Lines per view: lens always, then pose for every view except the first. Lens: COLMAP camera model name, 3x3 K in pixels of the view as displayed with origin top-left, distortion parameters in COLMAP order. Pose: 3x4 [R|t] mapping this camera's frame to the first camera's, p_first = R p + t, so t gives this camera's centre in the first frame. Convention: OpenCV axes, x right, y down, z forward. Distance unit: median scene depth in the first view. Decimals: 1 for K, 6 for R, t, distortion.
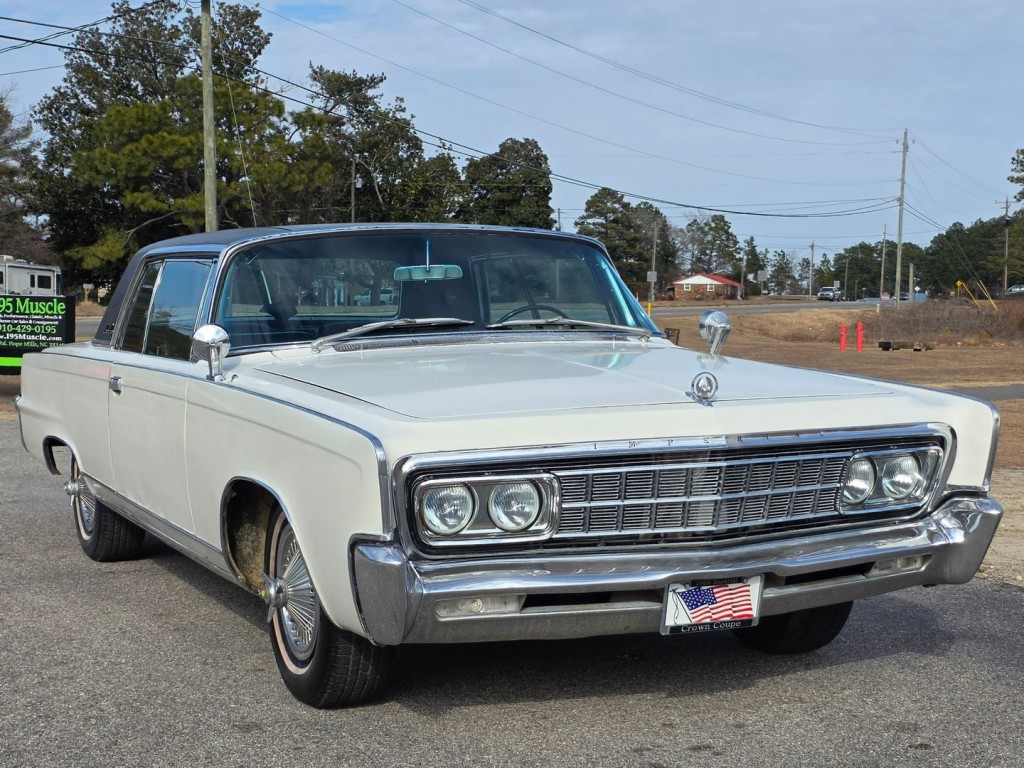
lens RADIAL K [[1778.0, 0, 565.1], [0, 1778.0, 421.8], [0, 0, 1]] dist [0.090523, 0.000000]
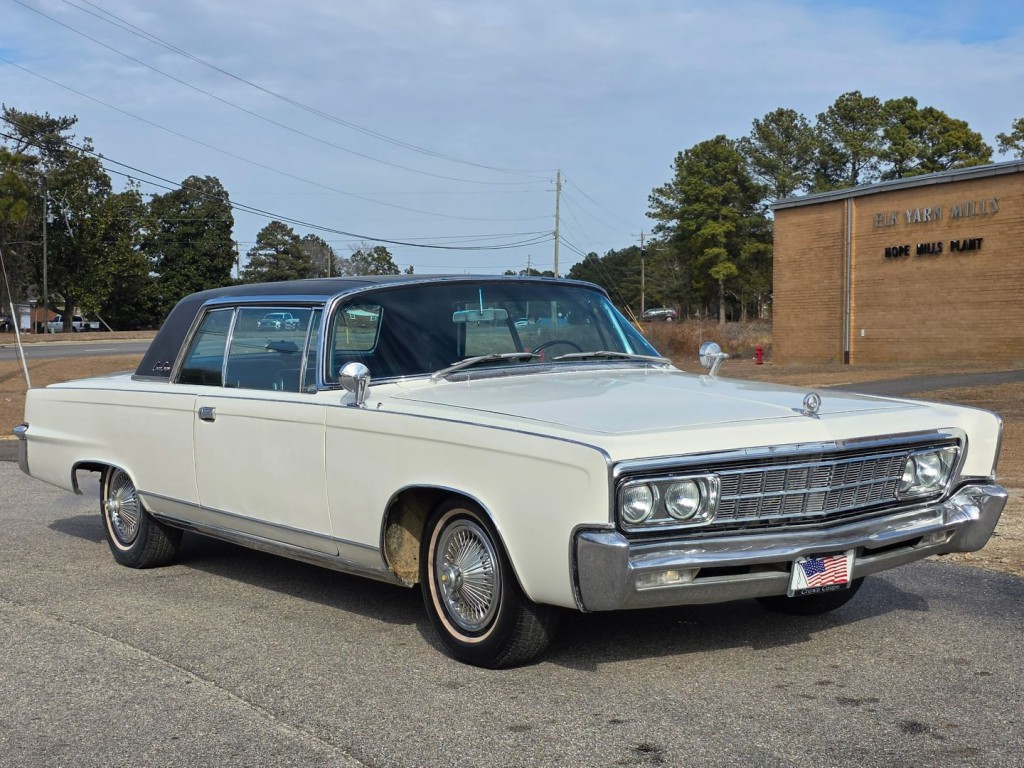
lens RADIAL K [[1652.9, 0, 505.8], [0, 1652.9, 381.2], [0, 0, 1]] dist [0.106999, 0.000000]
pose [[0.986169, -0.019346, 0.164607, -0.276863], [0.024946, 0.999176, -0.032020, -0.002437], [-0.163852, 0.035683, 0.985839, -0.127466]]
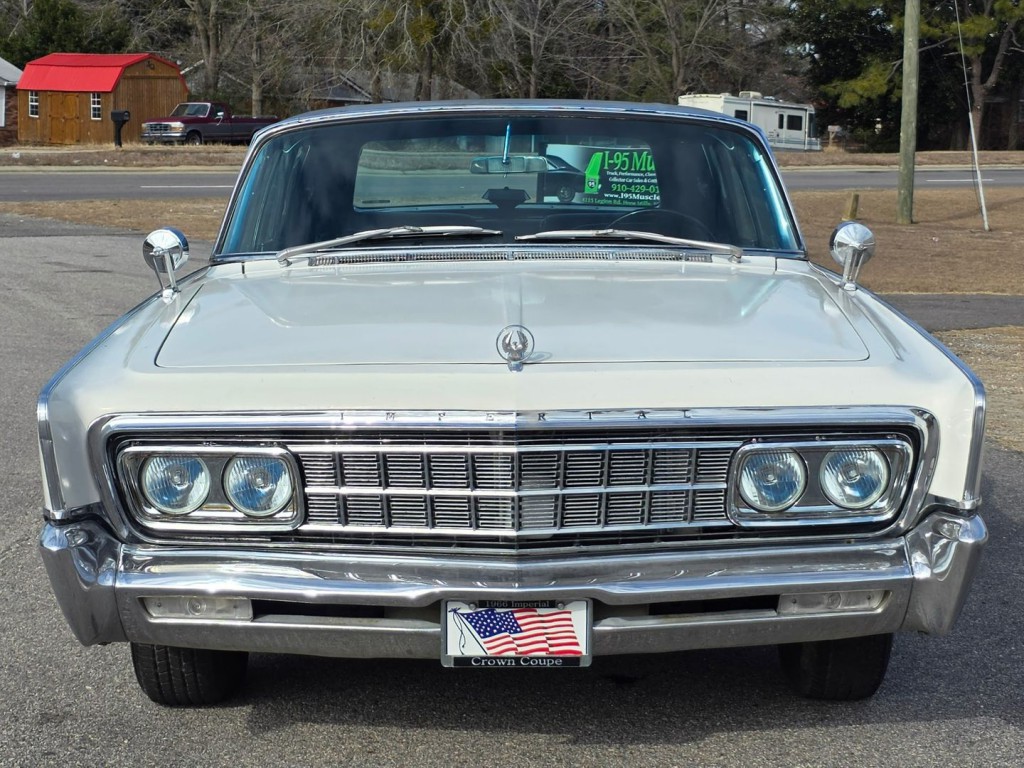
lens RADIAL K [[2120.3, 0, 545.0], [0, 2120.3, 352.9], [0, 0, 1]] dist [0.209799, 0.000000]
pose [[0.911226, 0.053794, -0.408379, 0.371569], [-0.041173, 0.998365, 0.039641, -0.042581], [0.409844, -0.019307, 0.911951, 0.151138]]
